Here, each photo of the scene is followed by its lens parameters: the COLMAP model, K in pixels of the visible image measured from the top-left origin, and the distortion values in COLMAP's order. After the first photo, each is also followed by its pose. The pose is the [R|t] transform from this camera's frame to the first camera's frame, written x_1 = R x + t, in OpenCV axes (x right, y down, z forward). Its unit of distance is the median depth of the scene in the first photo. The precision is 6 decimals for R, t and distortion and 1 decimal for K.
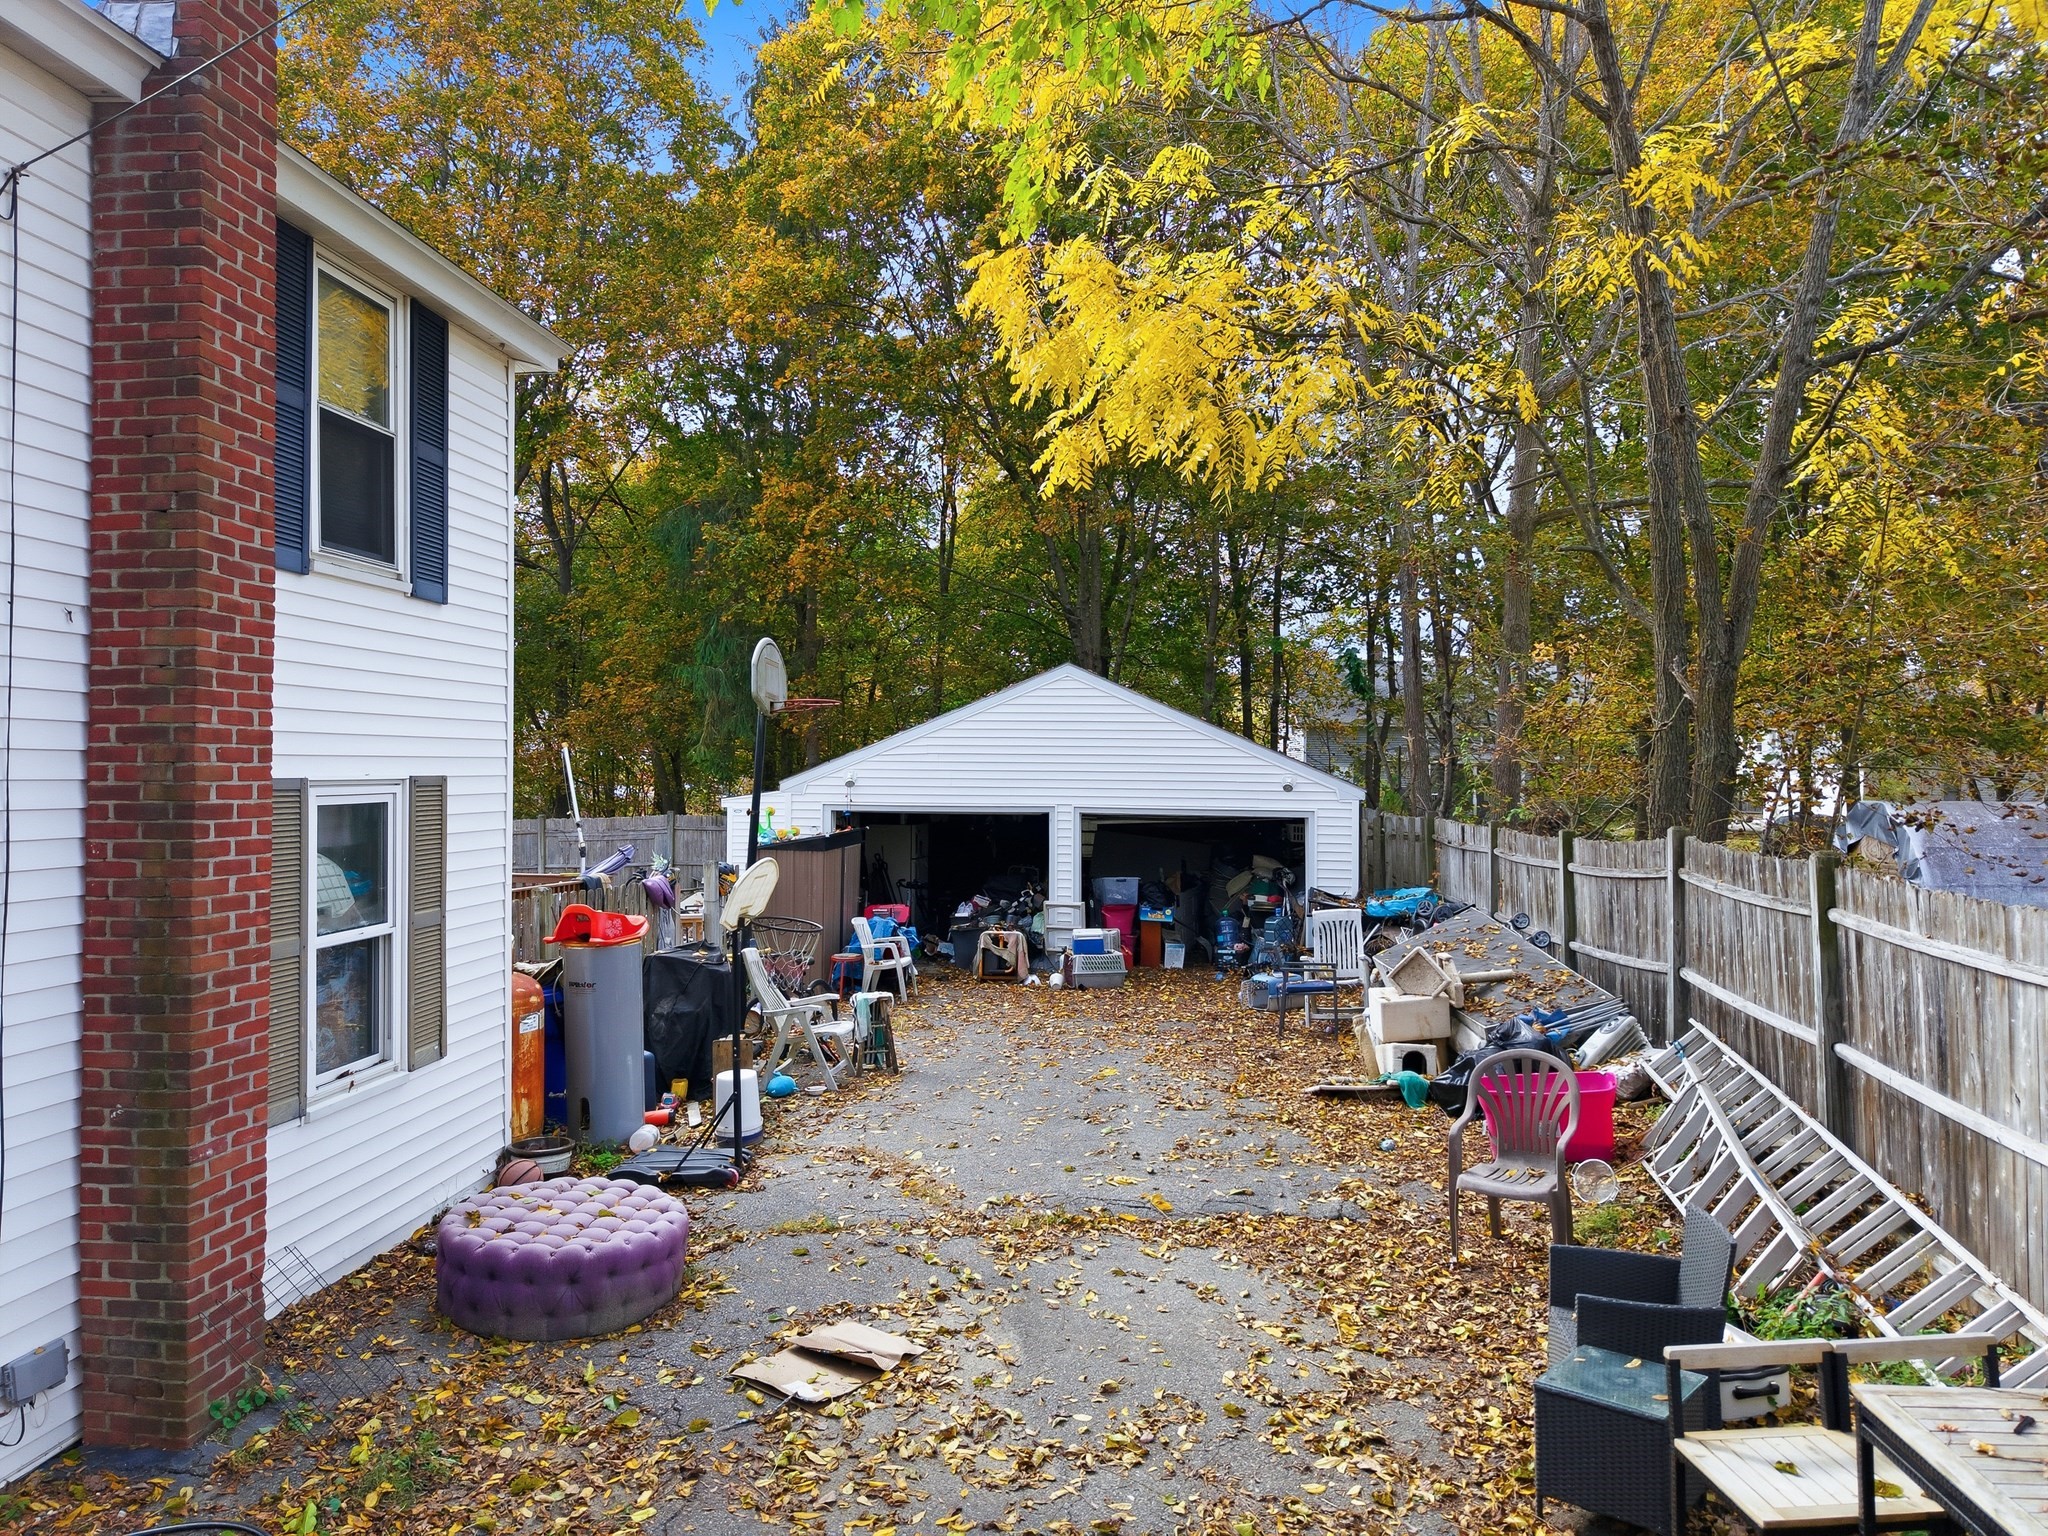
lens RADIAL K [[1376.2, 0, 1022.8], [0, 1376.2, 758.4], [0, 0, 1]] dist [0.021744, -0.021668]
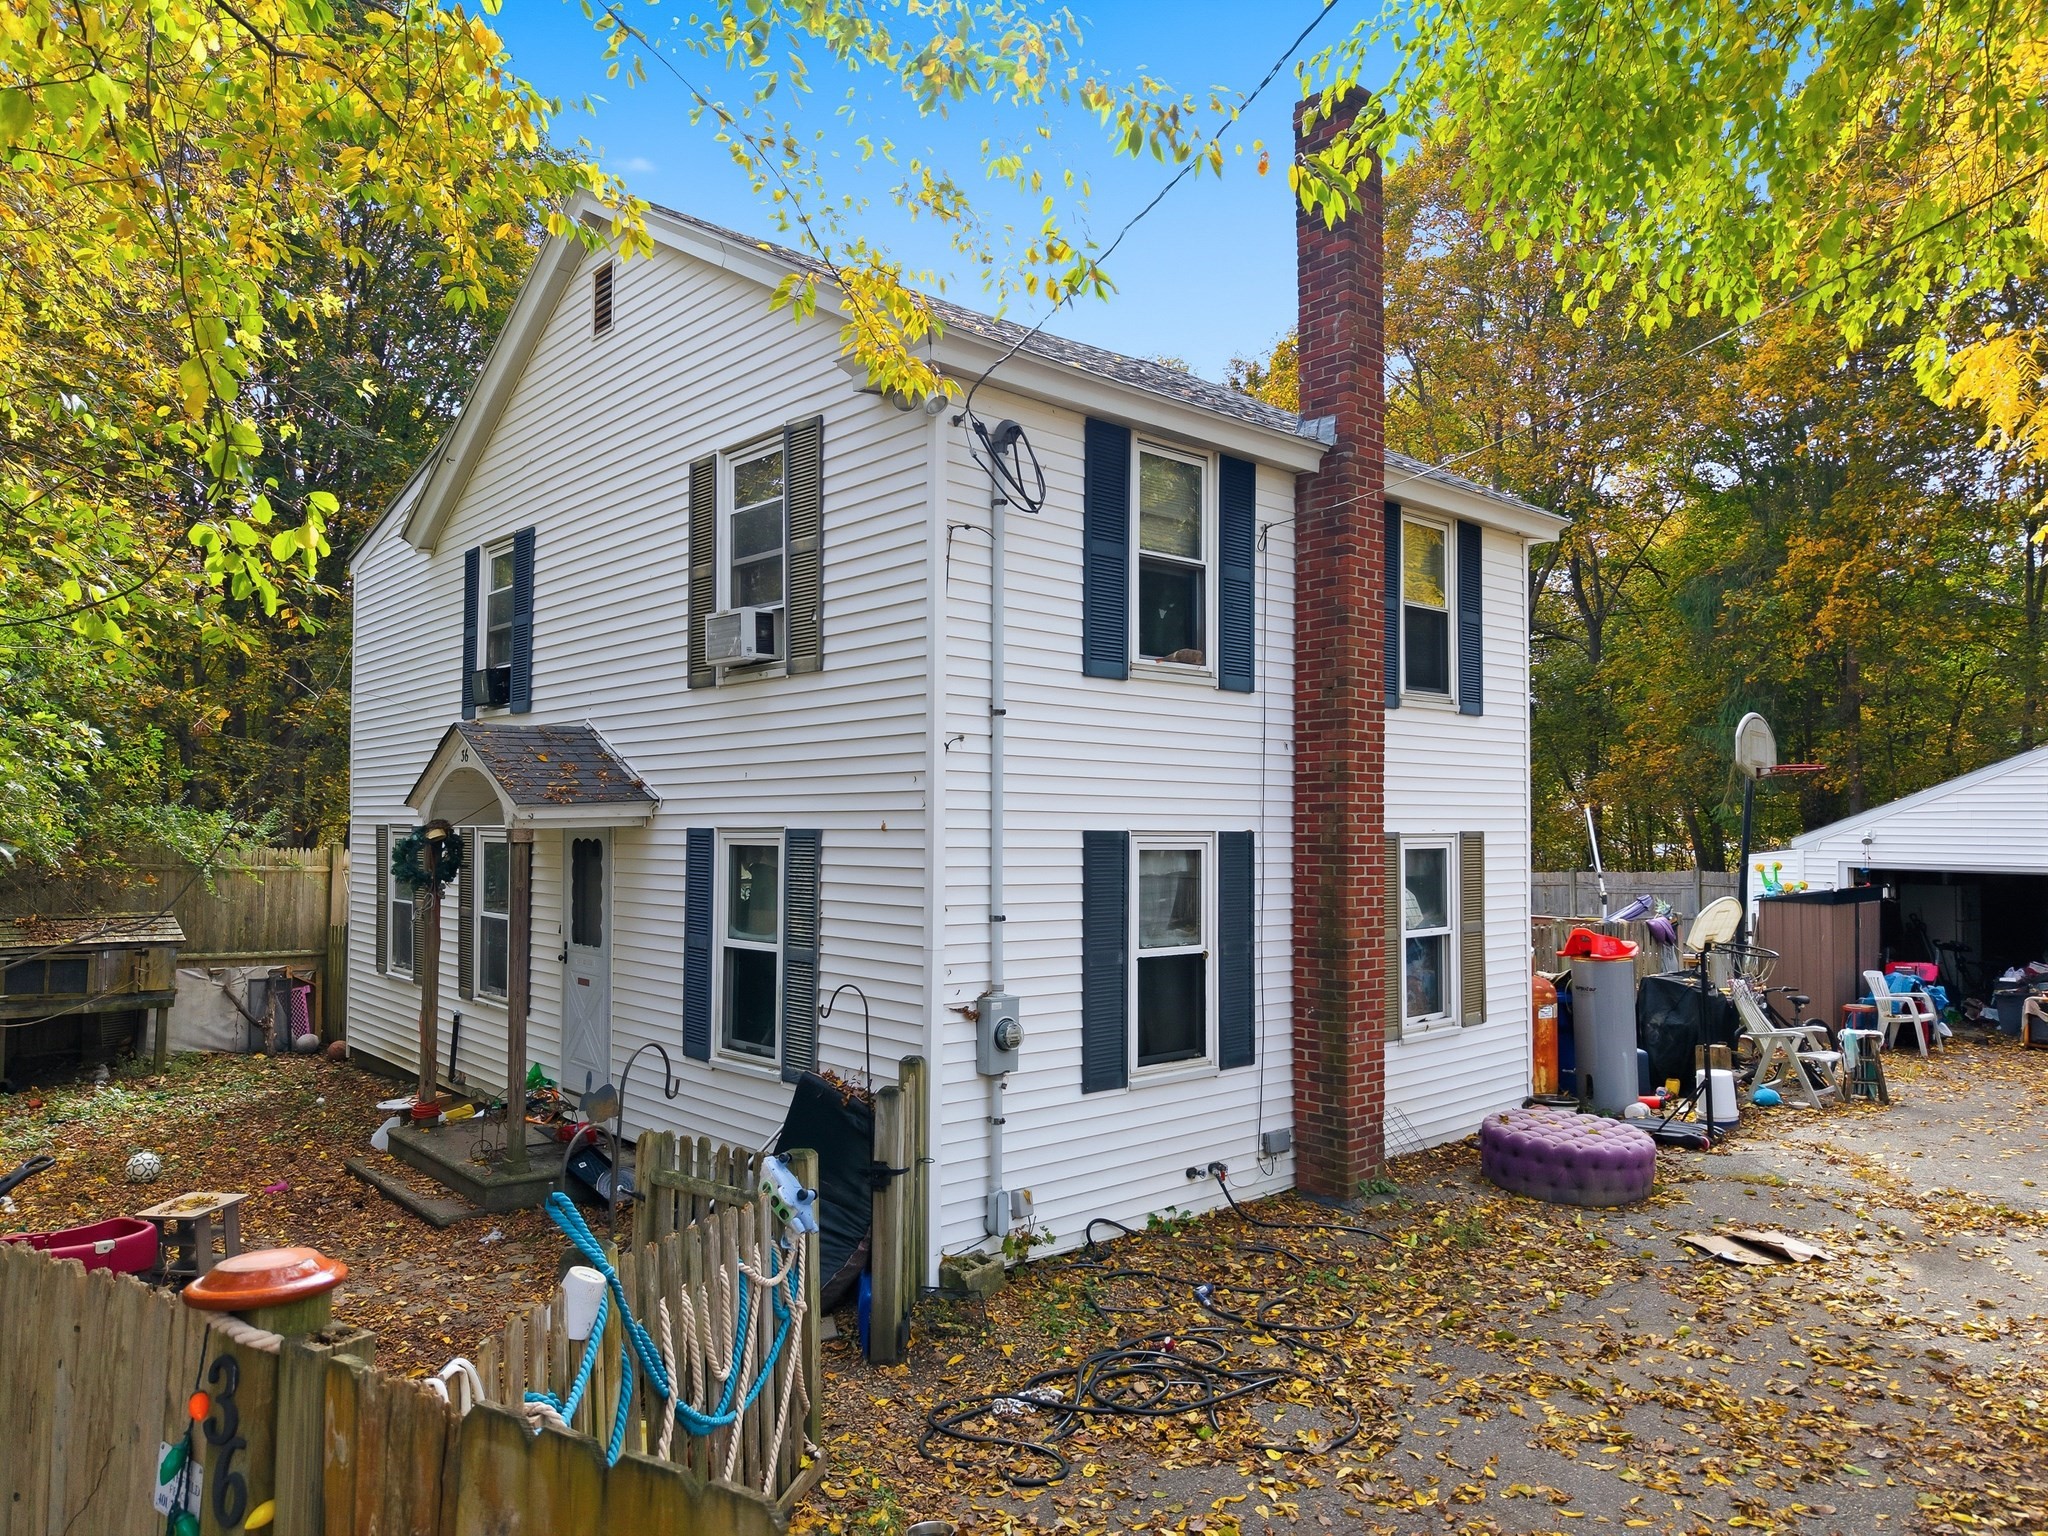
lens RADIAL K [[1376.2, 0, 1014.8], [0, 1376.2, 779.5], [0, 0, 1]] dist [0.021744, -0.021668]
pose [[0.747316, -0.020849, -0.664142, 0.207478], [0.003133, 0.999607, -0.027854, -0.003359], [0.664462, 0.018735, 0.747088, -0.478568]]
